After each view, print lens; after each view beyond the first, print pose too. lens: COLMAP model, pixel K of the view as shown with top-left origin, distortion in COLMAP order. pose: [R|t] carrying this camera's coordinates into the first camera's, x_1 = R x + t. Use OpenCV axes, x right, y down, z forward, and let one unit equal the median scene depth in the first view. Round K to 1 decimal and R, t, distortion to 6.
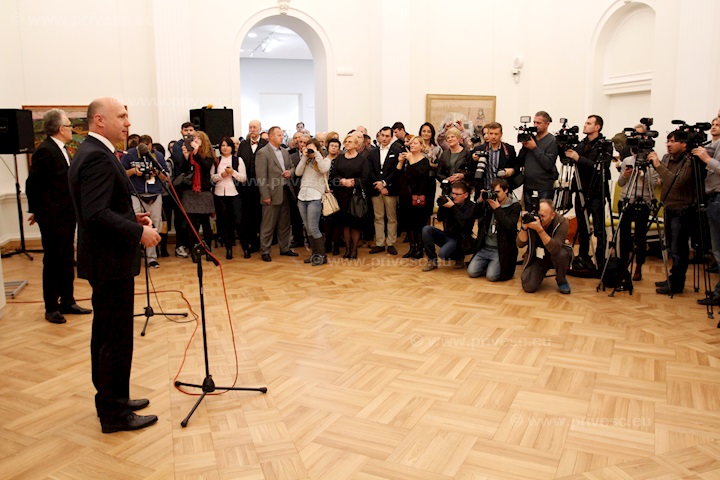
lens RADIAL K [[609.2, 0, 360.0], [0, 609.2, 240.0], [0, 0, 1]] dist [-0.077794, 0.067911]
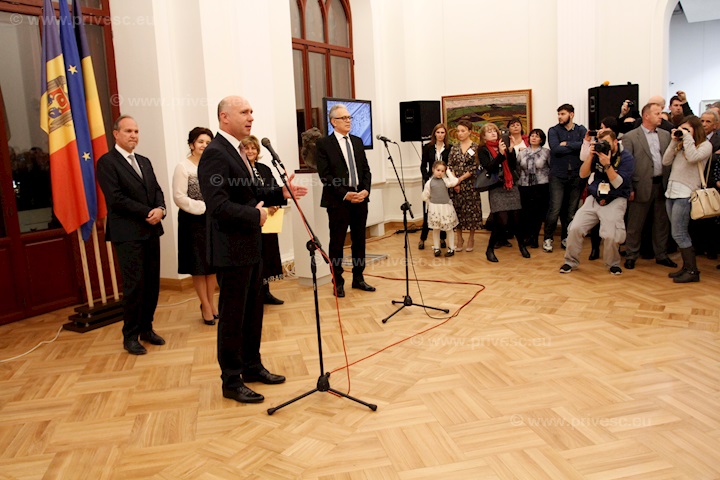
lens RADIAL K [[609.2, 0, 360.0], [0, 609.2, 240.0], [0, 0, 1]] dist [-0.077794, 0.067911]
pose [[0.628106, 0.107886, -0.770612, 0.372020], [-0.083986, 0.993956, 0.070699, -0.046399], [0.773582, 0.020314, 0.633371, 0.304720]]
